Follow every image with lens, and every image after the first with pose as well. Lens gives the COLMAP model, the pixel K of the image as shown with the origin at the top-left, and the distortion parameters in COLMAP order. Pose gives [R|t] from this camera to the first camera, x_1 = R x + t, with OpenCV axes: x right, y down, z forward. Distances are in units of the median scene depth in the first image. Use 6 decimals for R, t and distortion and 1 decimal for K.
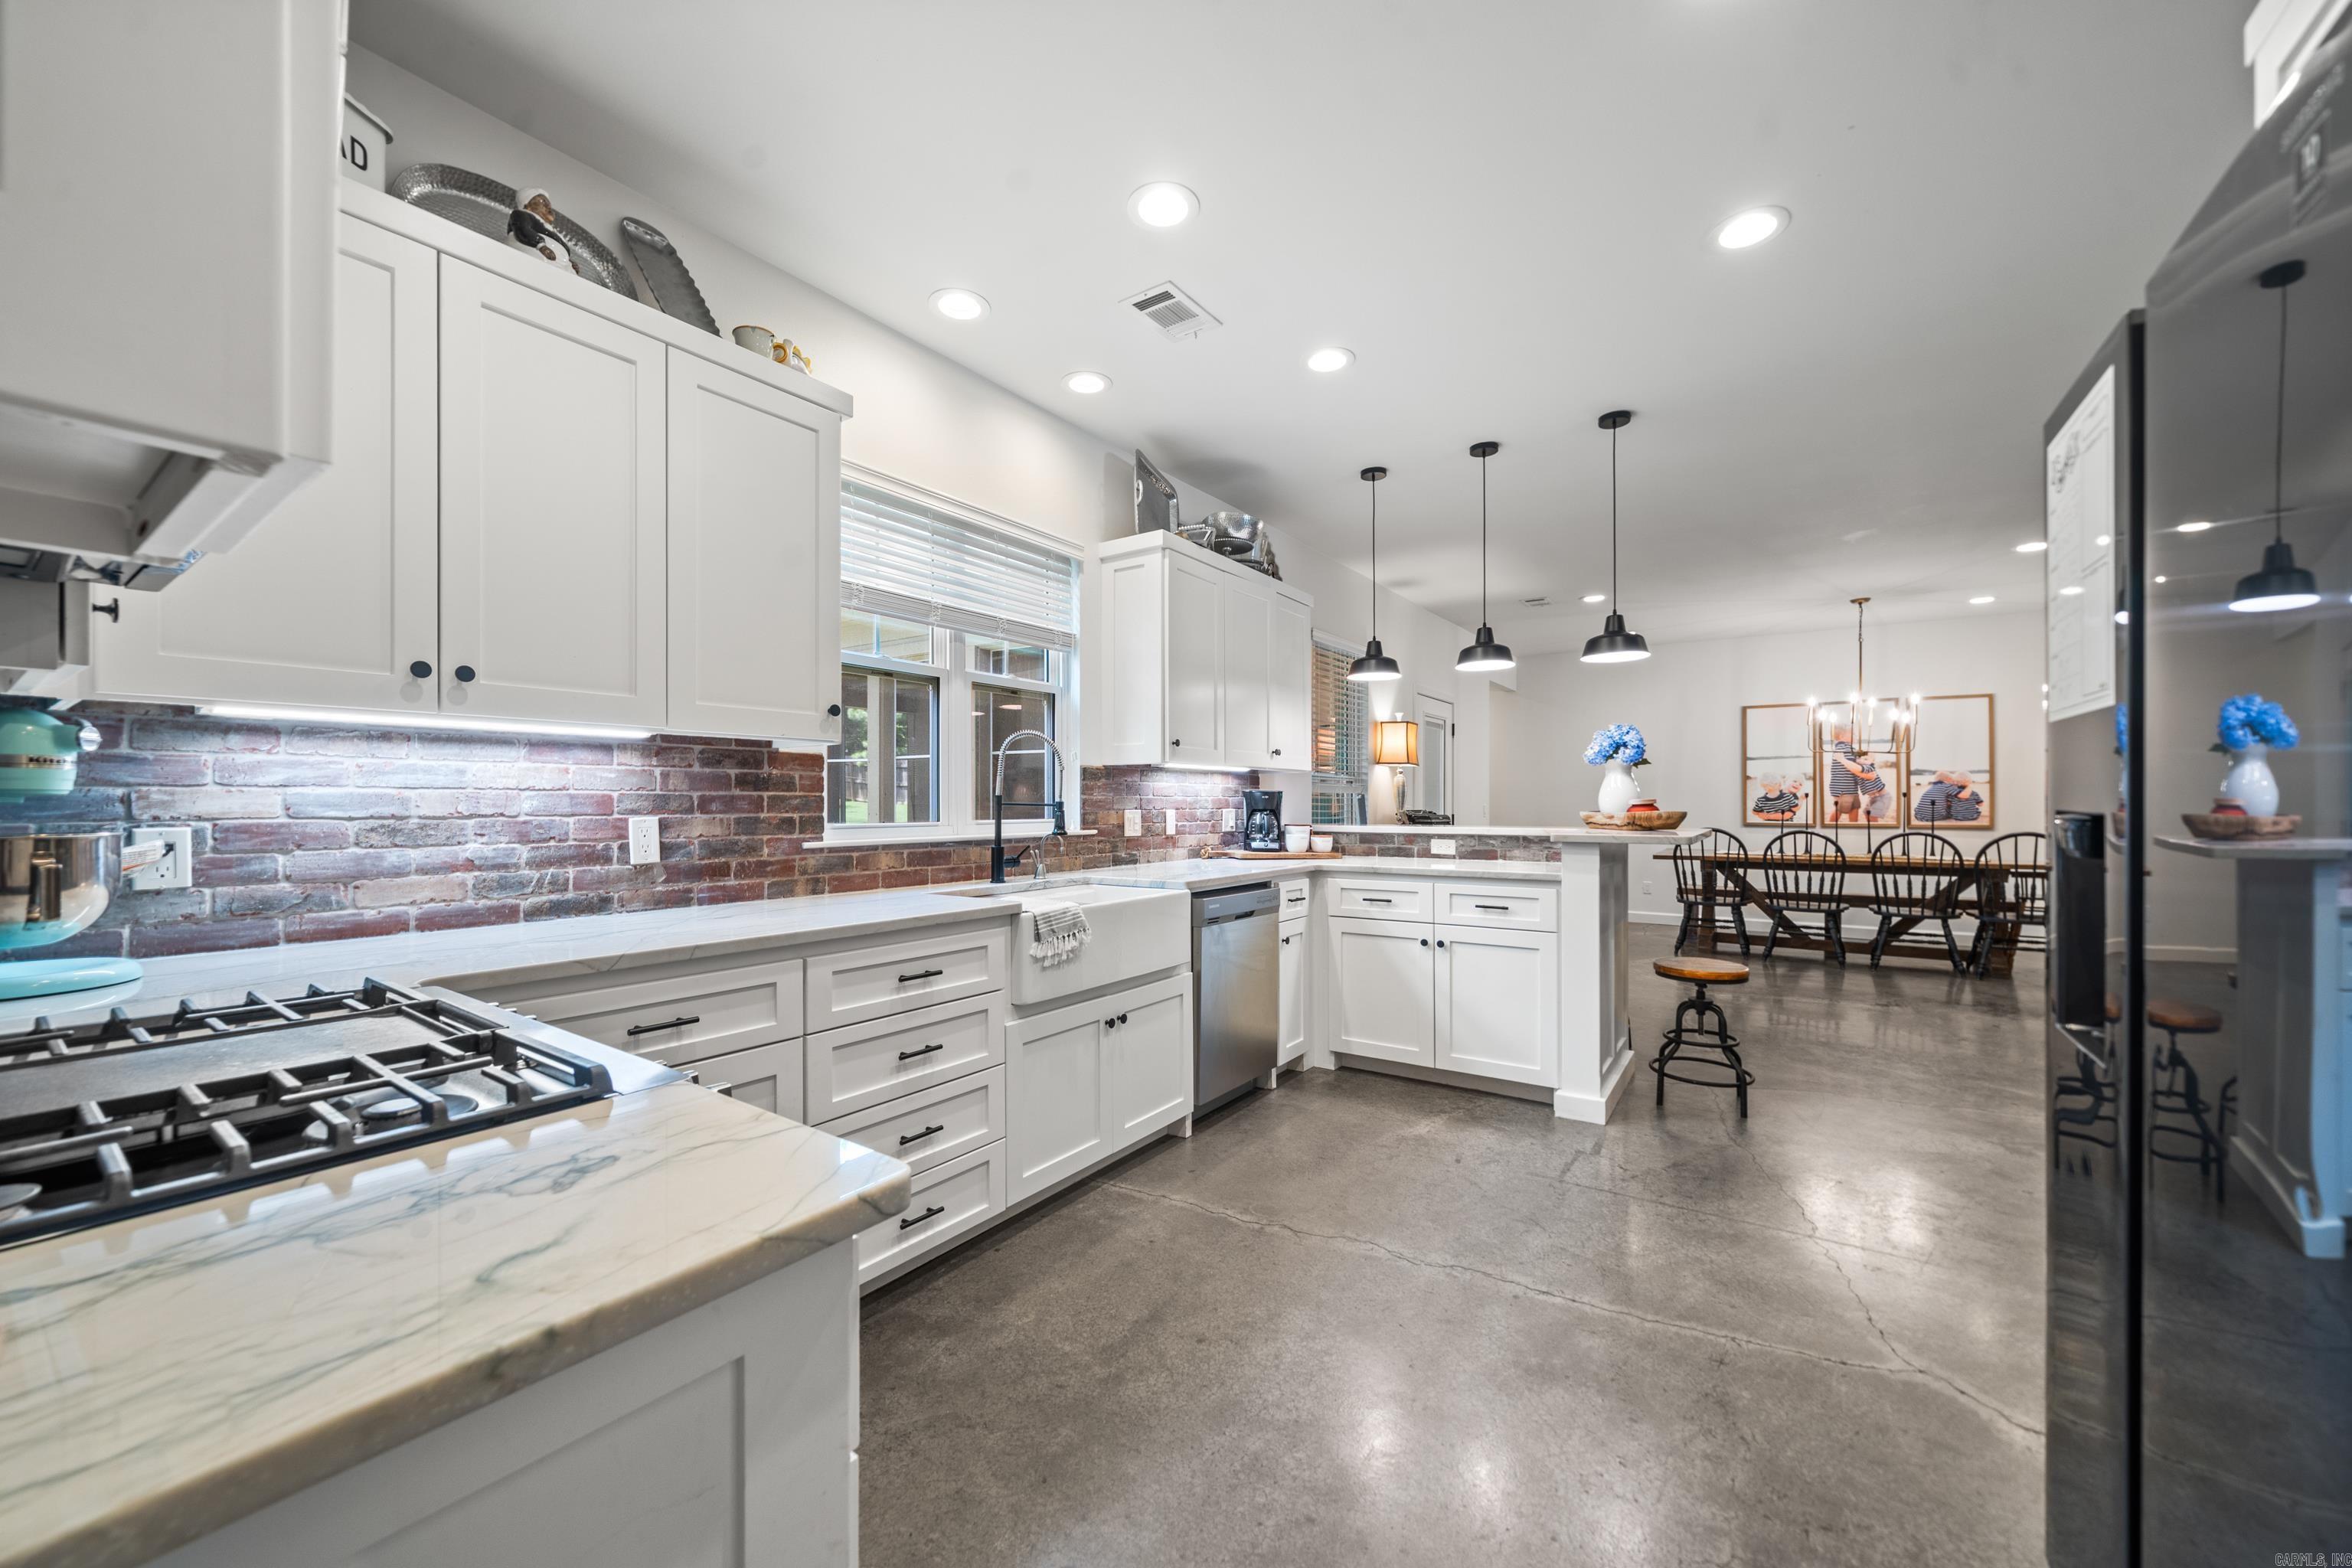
lens RADIAL K [[876.7, 0, 1167.3], [0, 876.7, 797.3], [0, 0, 1]] dist [0.000658, 0.000107]
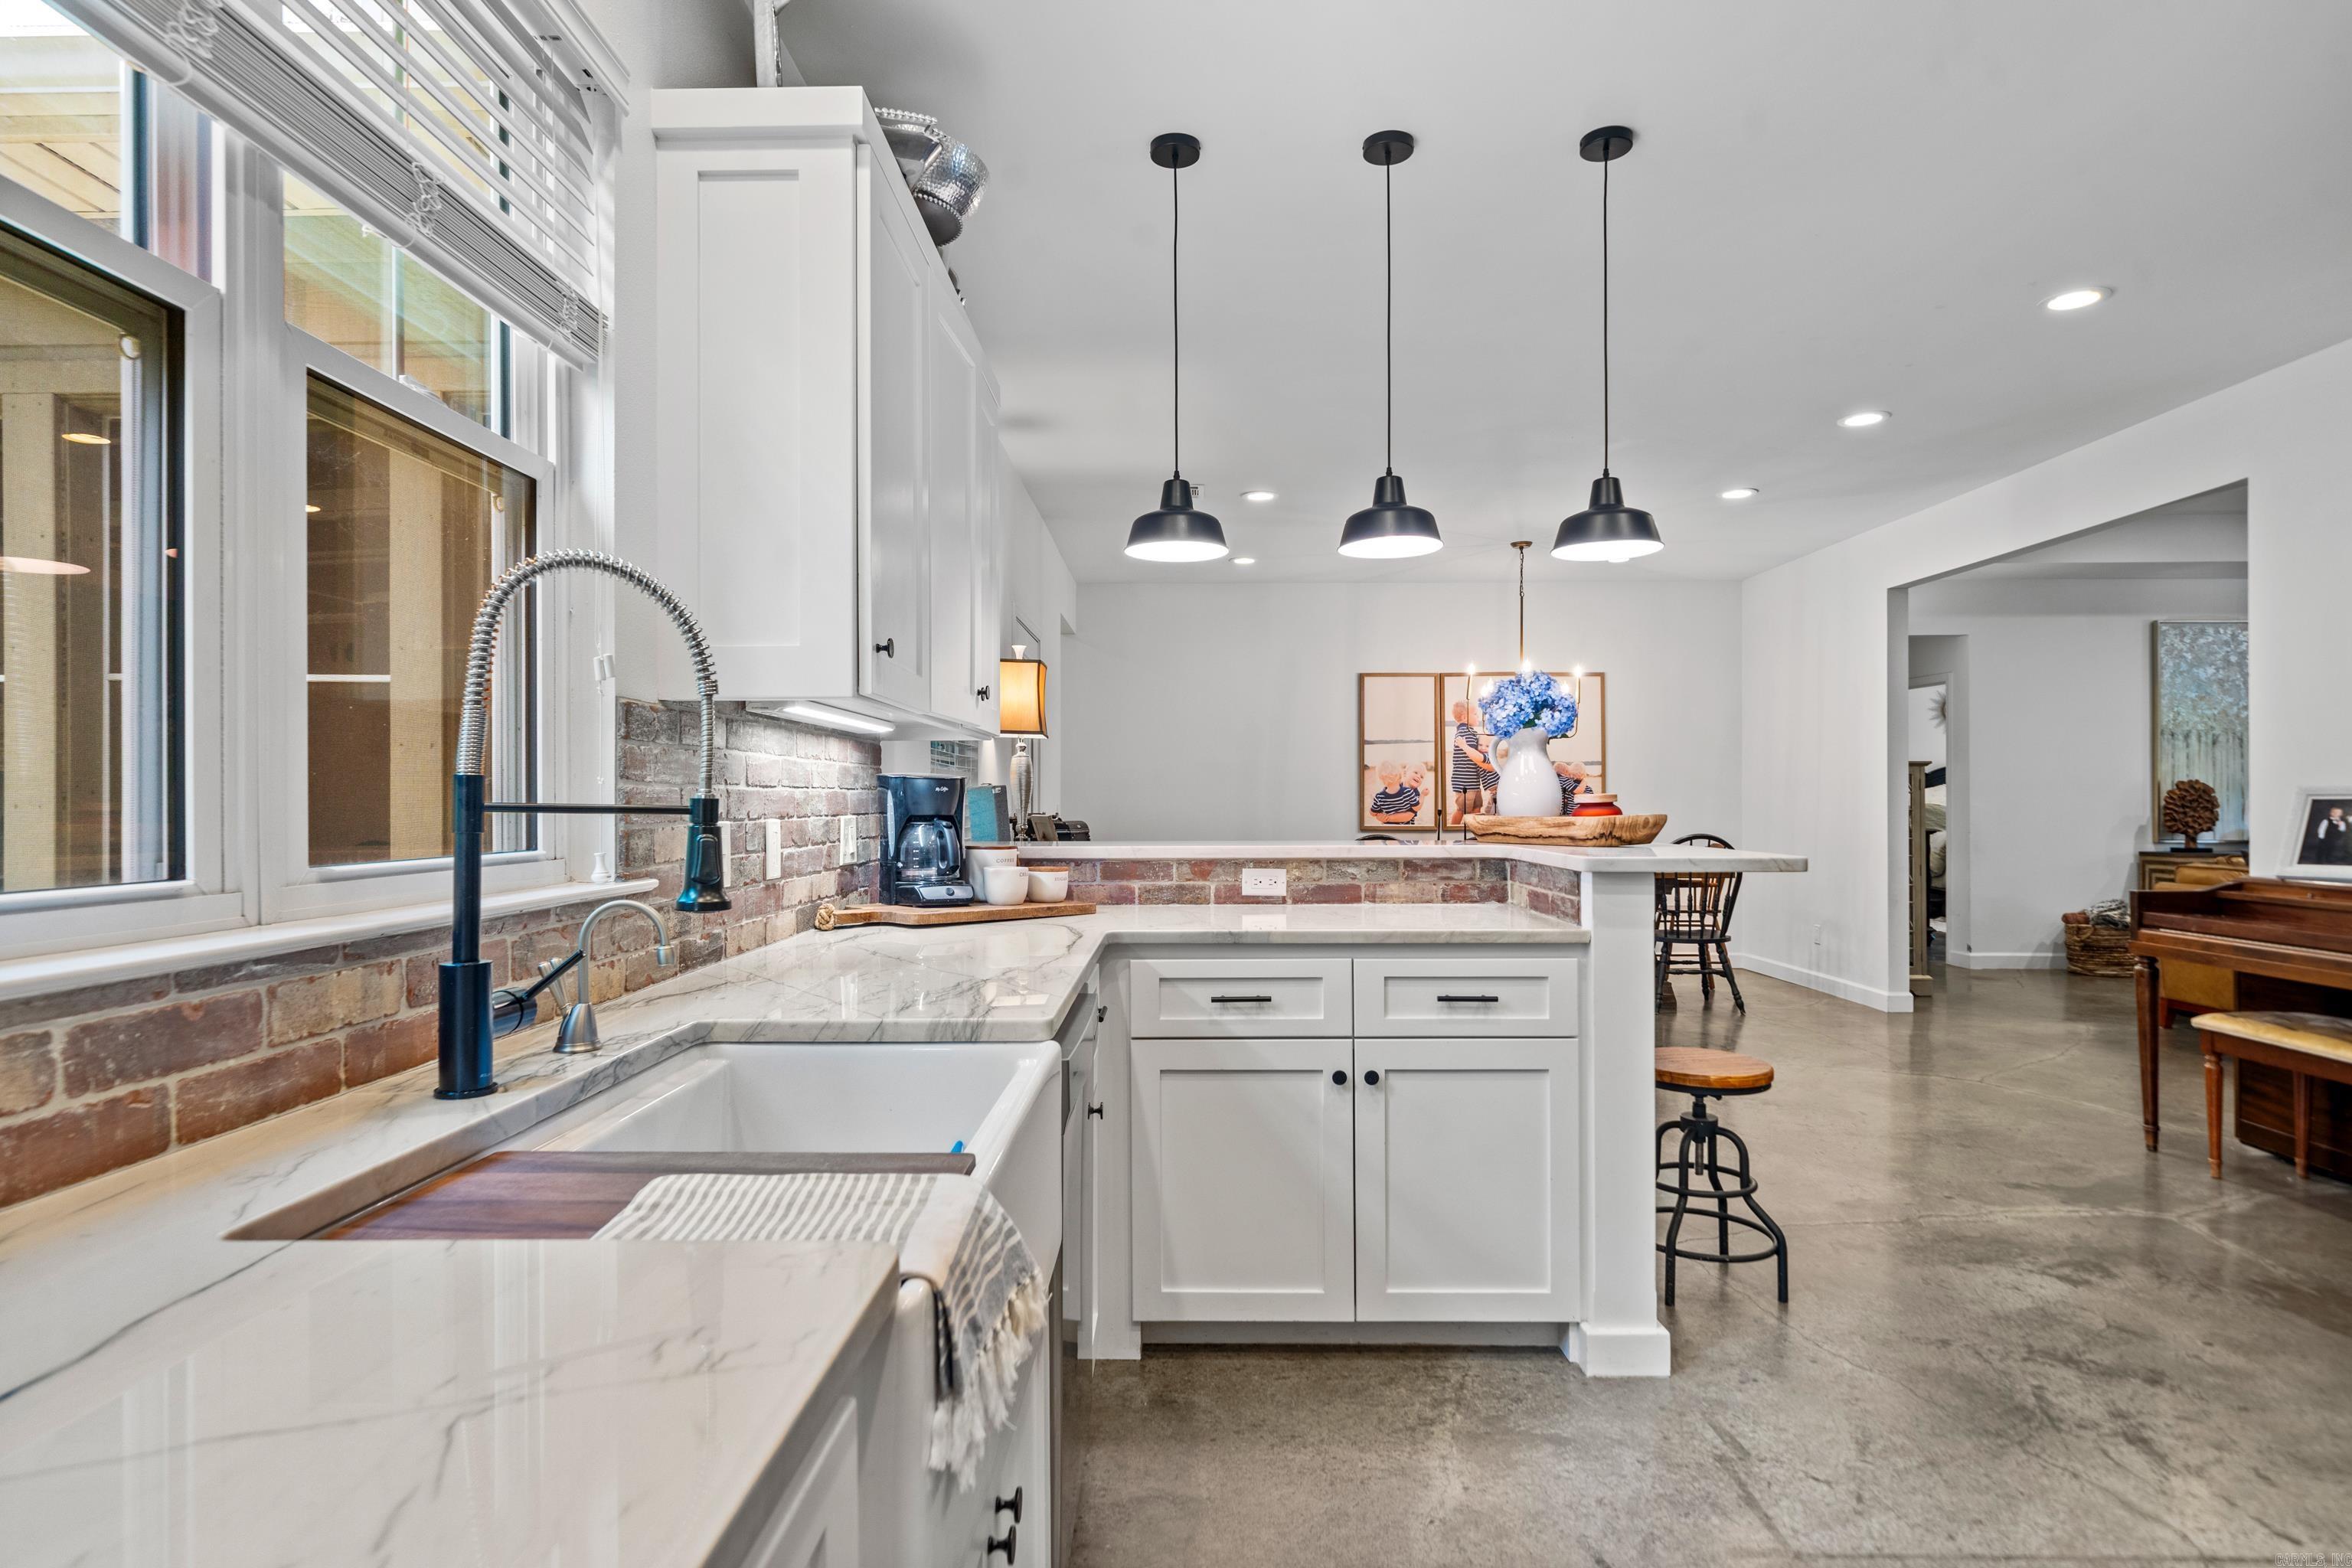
lens RADIAL K [[1239.2, 0, 1160.0], [0, 1239.2, 794.6], [0, 0, 1]] dist [0.004307, 0.000918]
pose [[0.833639, 0.001199, 0.552308, -0.192544], [-0.002102, 0.999997, 0.001002, 0.001879], [-0.552306, -0.001996, 0.833639, 0.472171]]
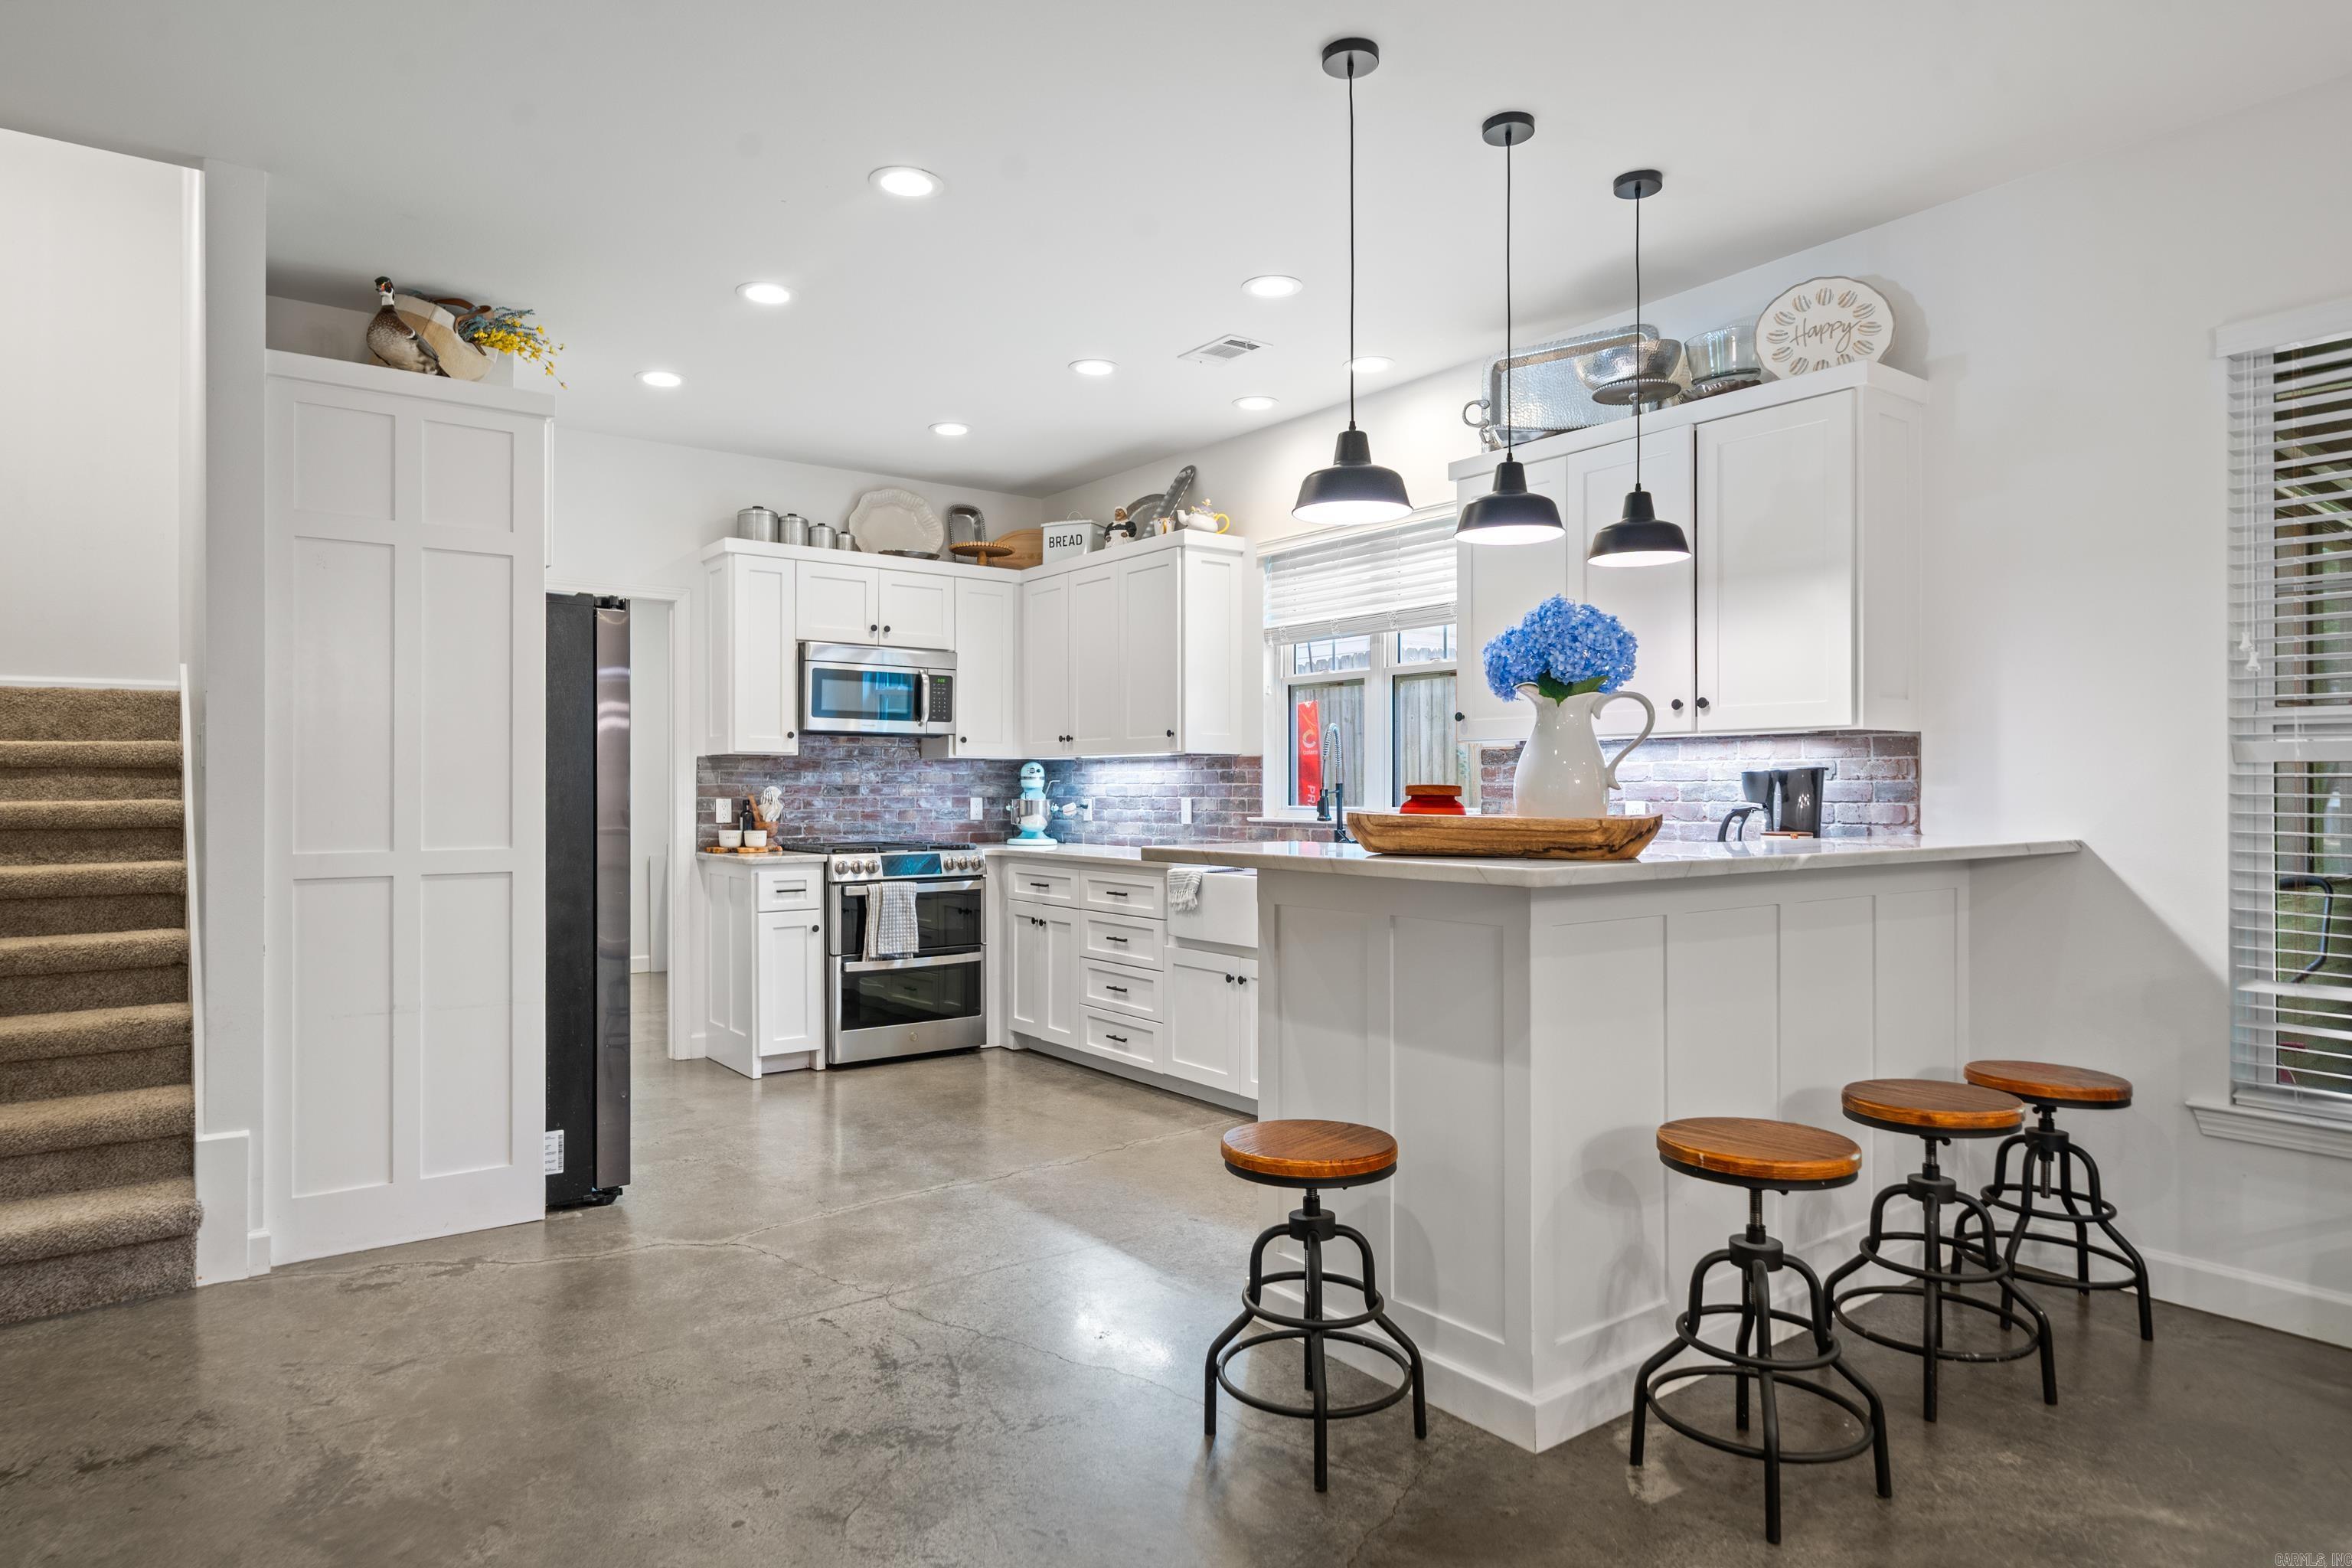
lens RADIAL K [[1392.5, 0, 1182.1], [0, 1392.5, 786.2], [0, 0, 1]] dist [-0.001391, 0.003700]
pose [[-0.302321, -0.000274, -0.953206, 1.315758], [0.006650, 0.999975, -0.002397, 0.003126], [0.953183, -0.007063, -0.302311, 1.143419]]
